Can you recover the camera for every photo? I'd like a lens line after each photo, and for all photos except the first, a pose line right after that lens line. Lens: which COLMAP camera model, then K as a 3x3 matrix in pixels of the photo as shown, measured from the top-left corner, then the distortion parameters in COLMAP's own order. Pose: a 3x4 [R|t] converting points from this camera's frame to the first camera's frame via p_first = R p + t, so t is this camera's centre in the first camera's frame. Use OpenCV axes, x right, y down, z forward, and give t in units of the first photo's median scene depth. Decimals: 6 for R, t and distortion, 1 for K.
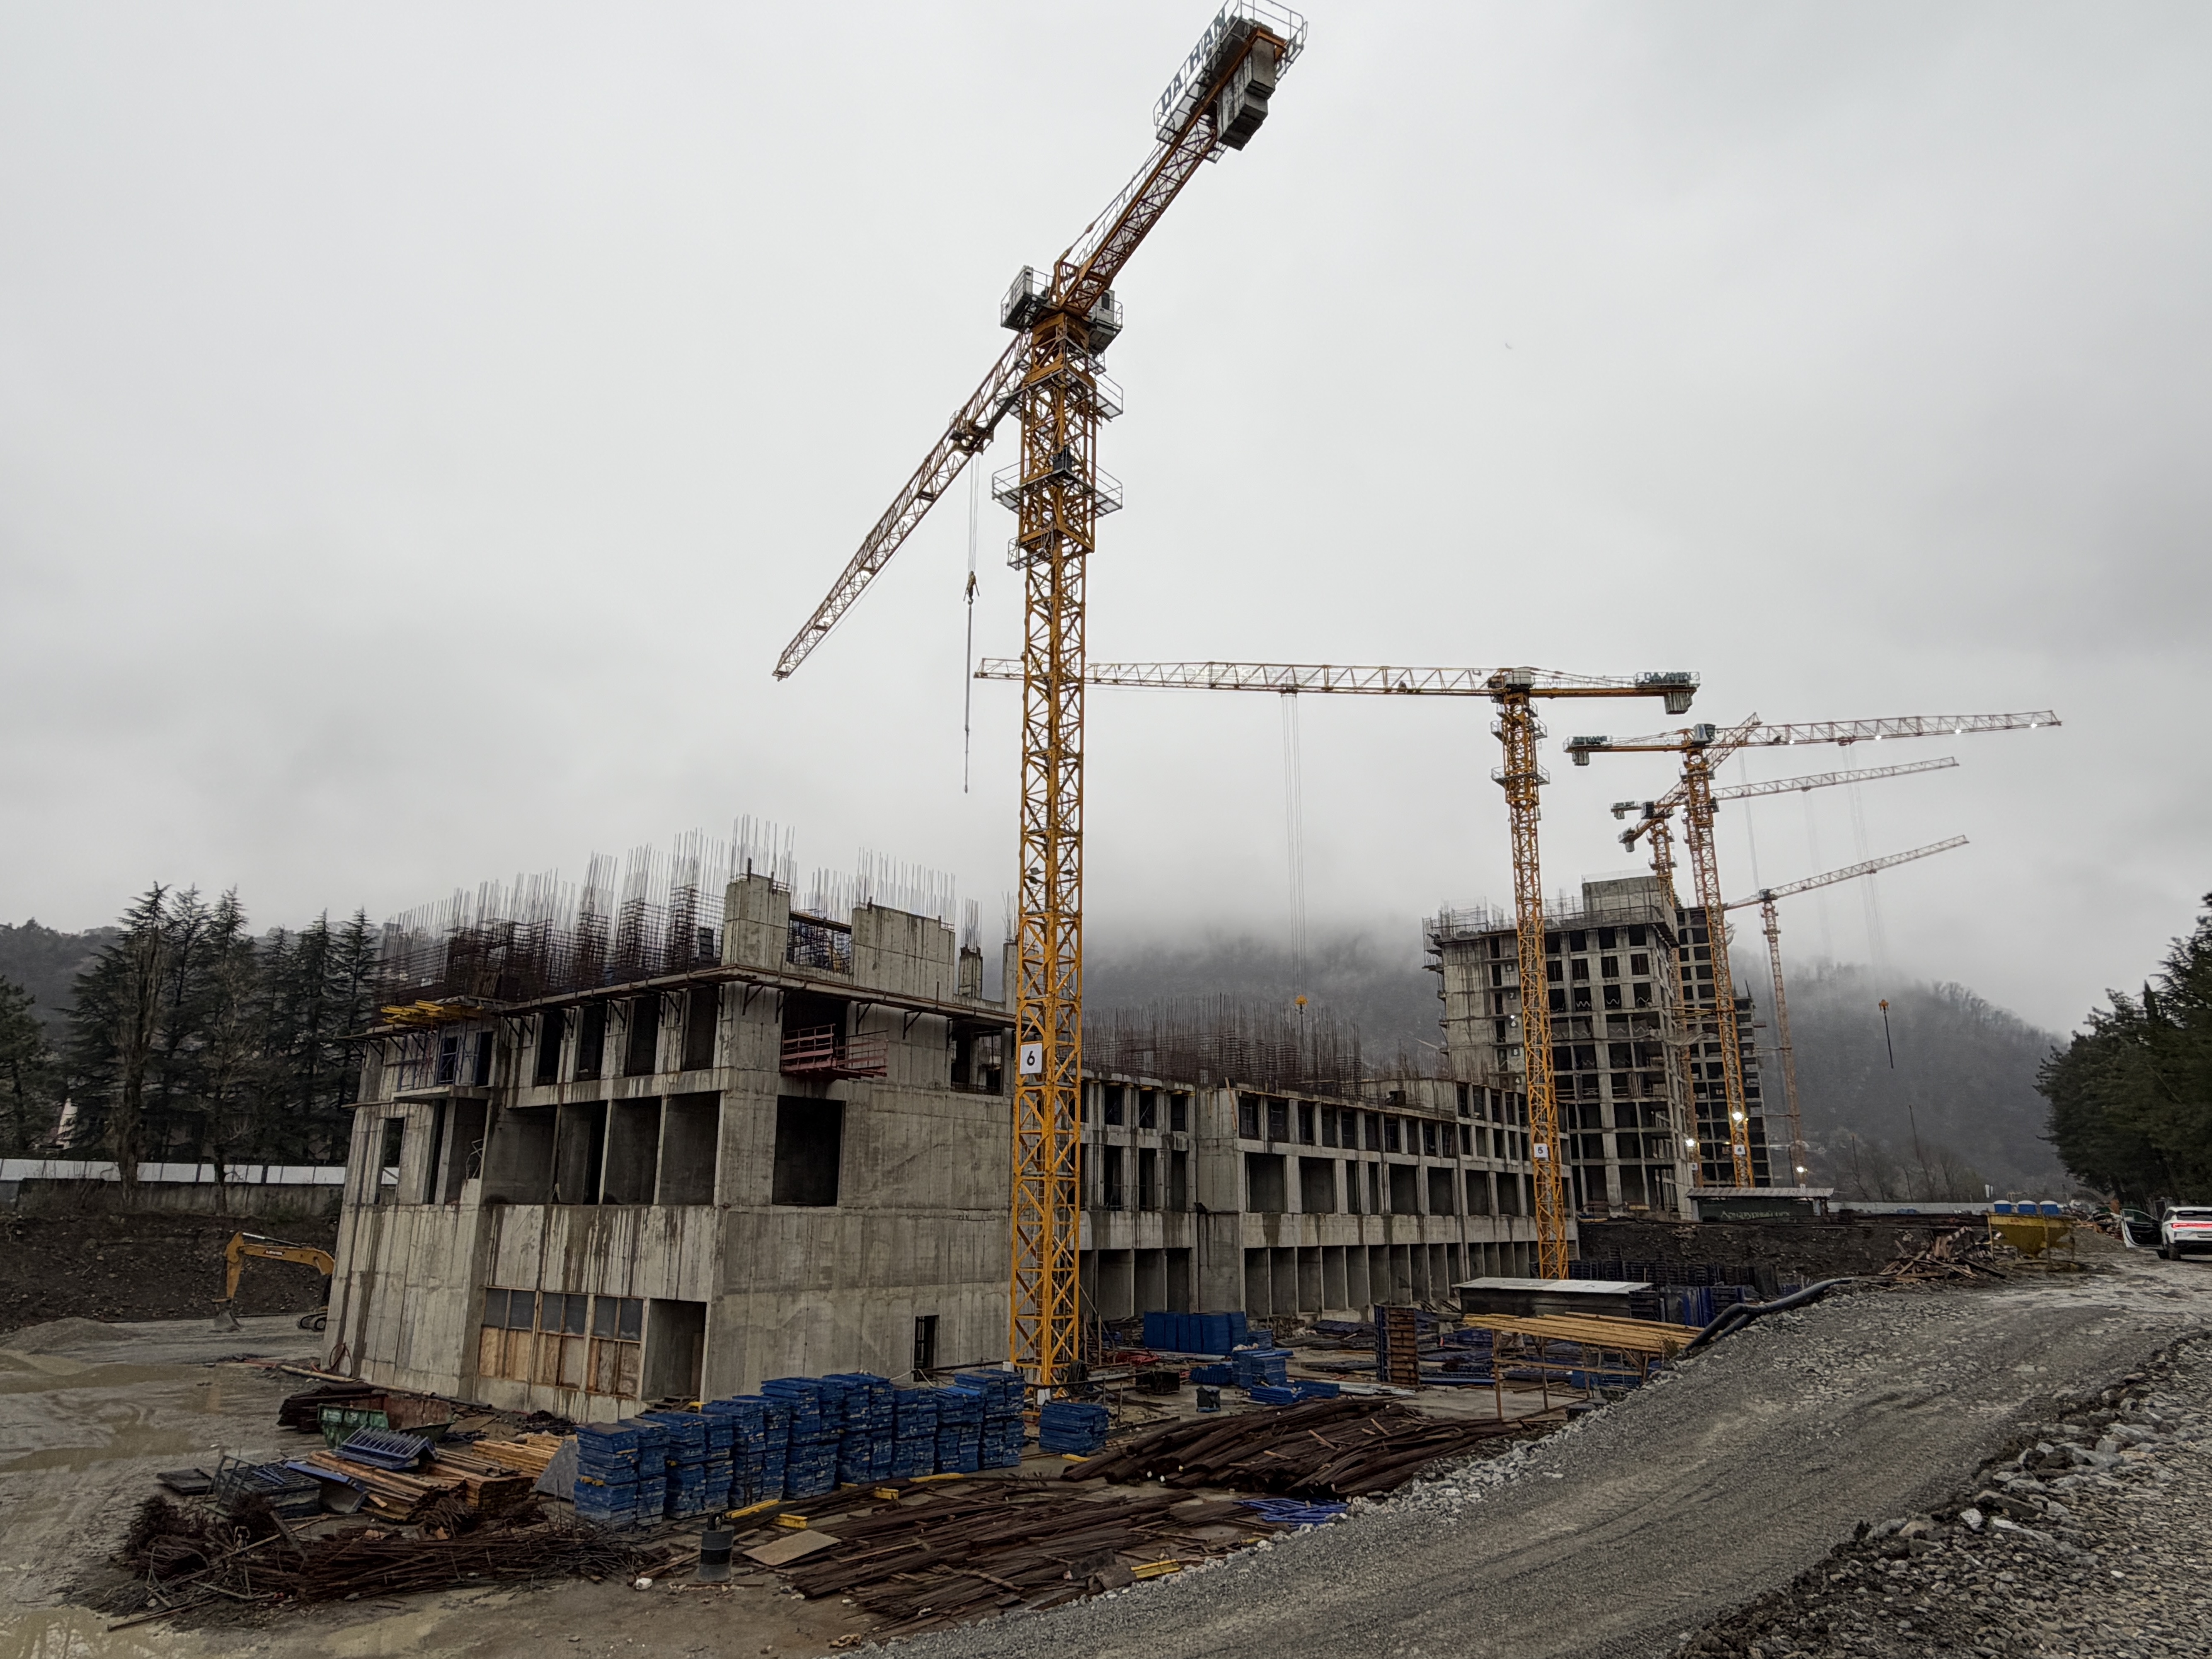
lens RADIAL K [[1229.5, 0, 1106.1], [0, 1229.5, 925.5], [0, 0, 1]] dist [0.000144, -0.000171]
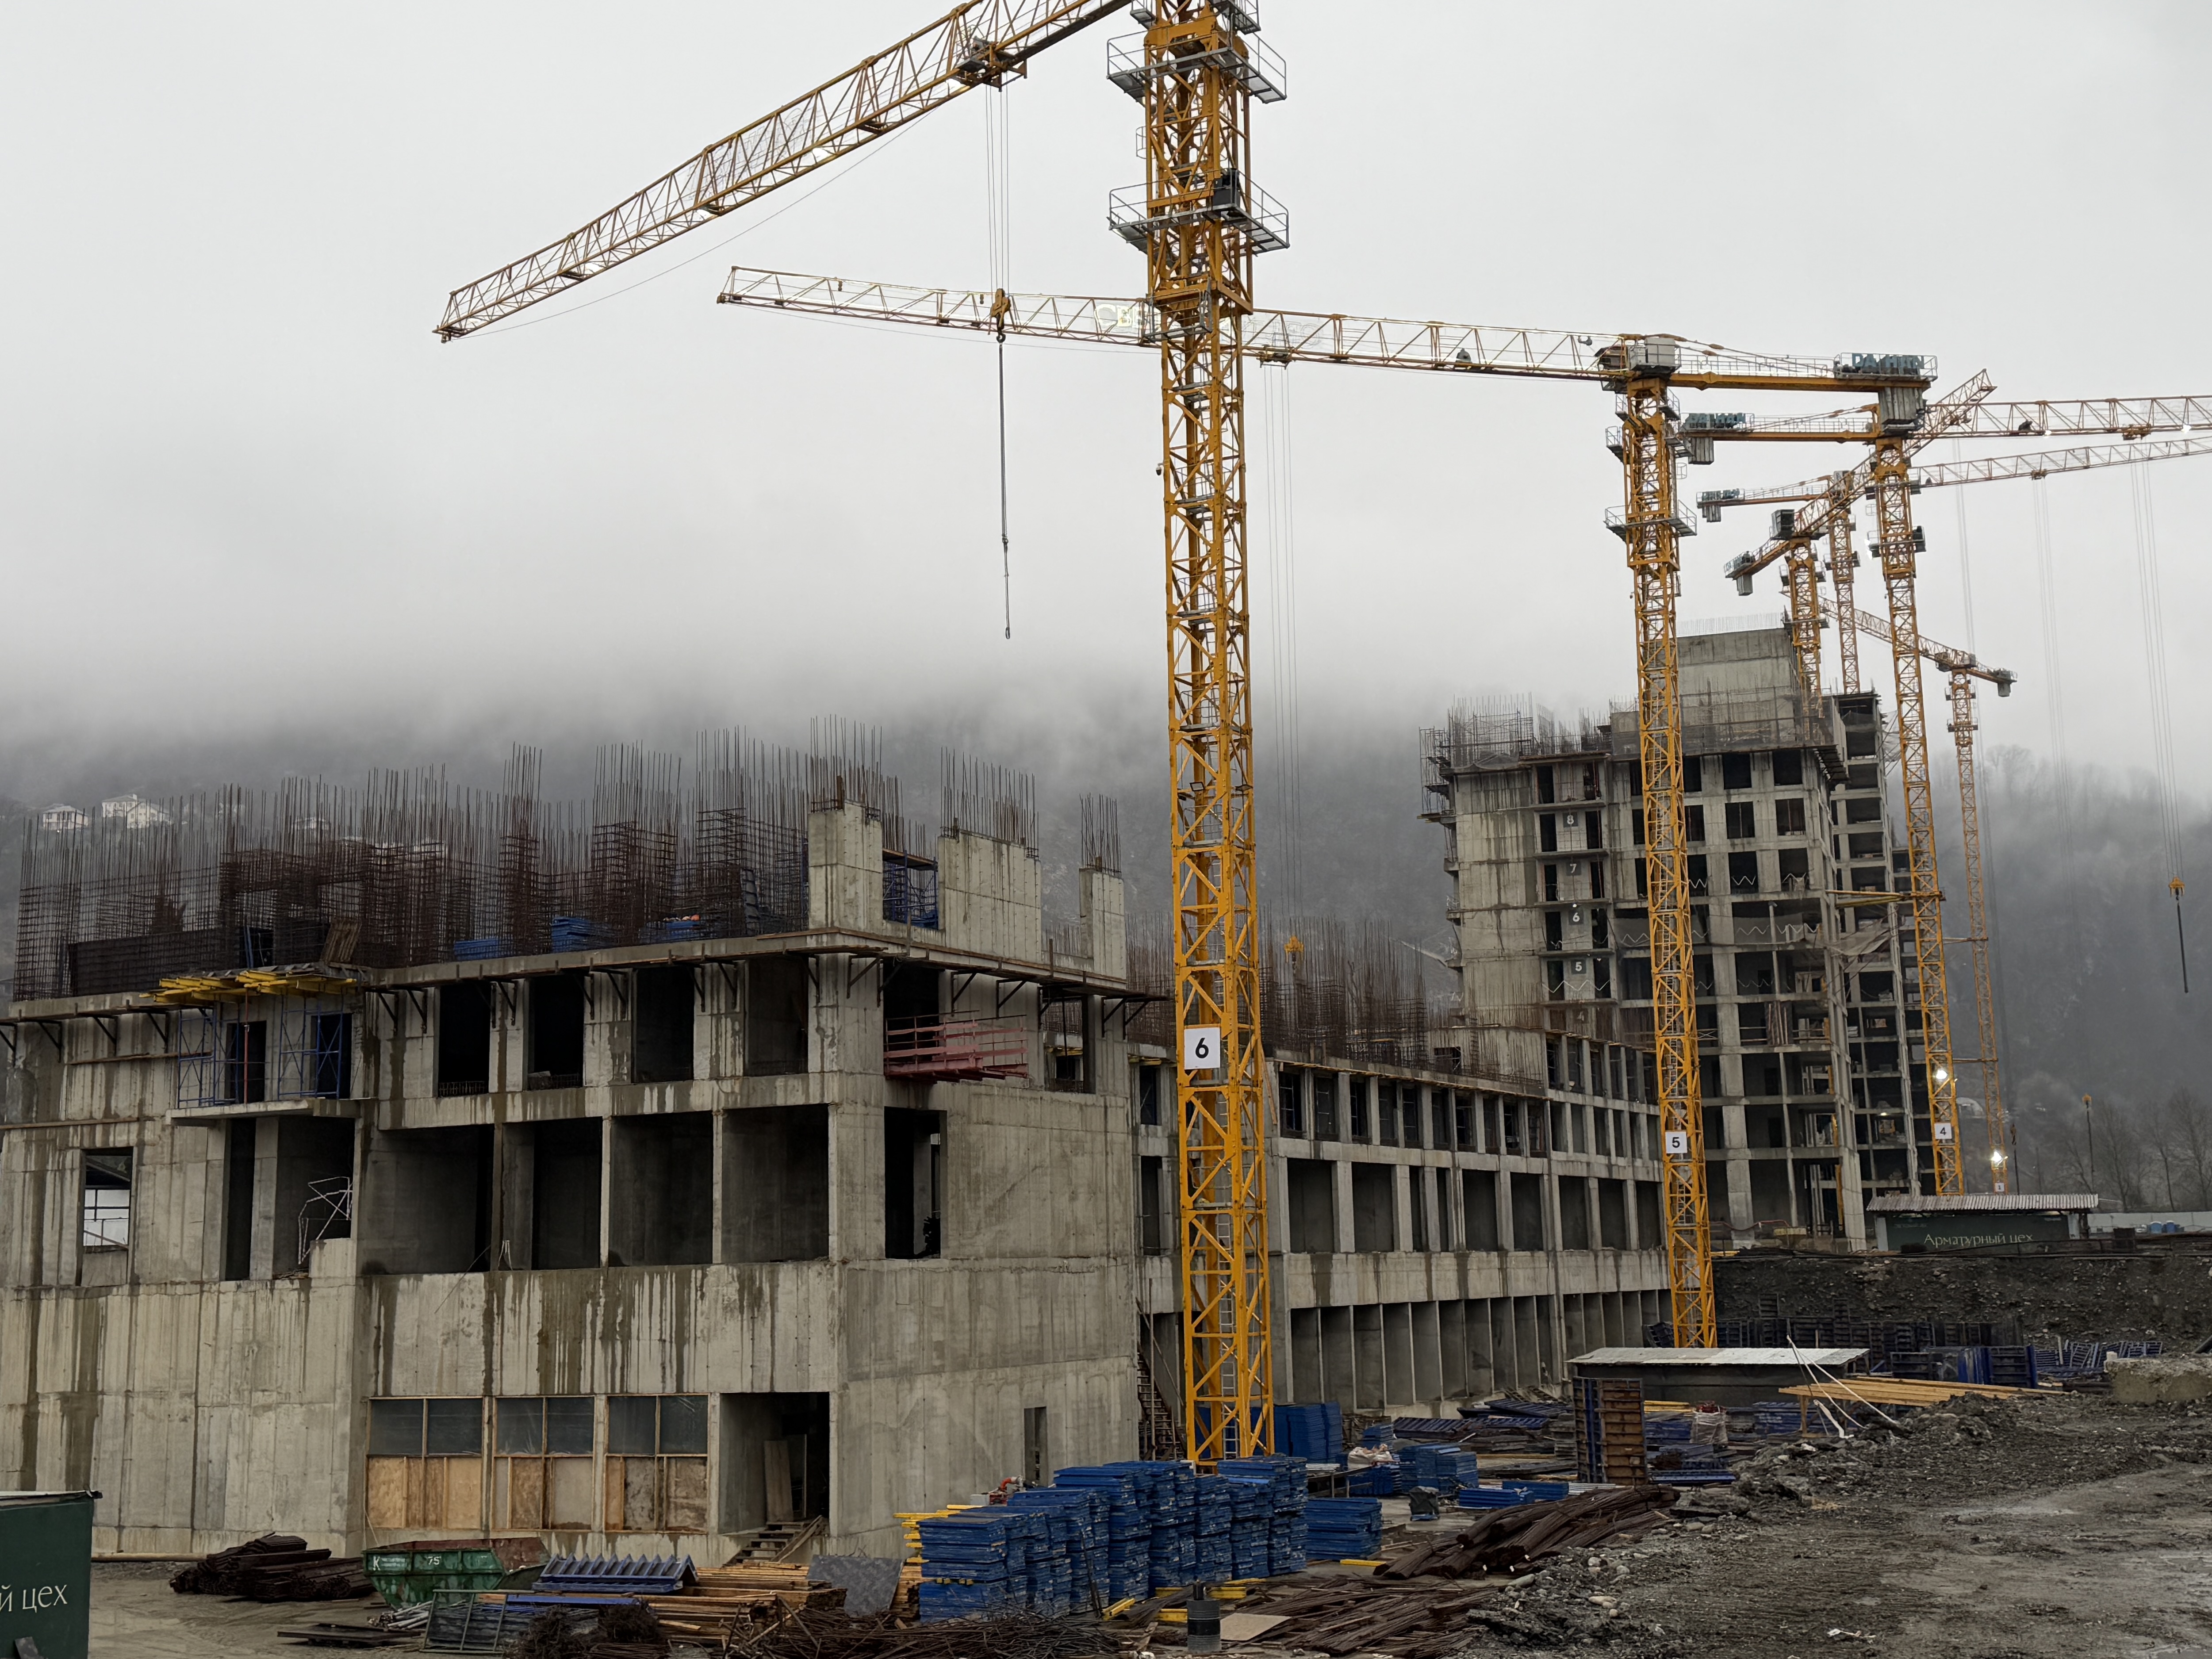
lens RADIAL K [[2543.4, 0, 1106.0], [0, 2543.4, 829.5], [0, 0, 1]] dist [0.175319, -0.286014]
pose [[0.981759, 0.002293, 0.190117, -0.367820], [-0.014126, 0.998043, 0.060908, -0.102147], [-0.189605, -0.062482, 0.979870, -0.419173]]
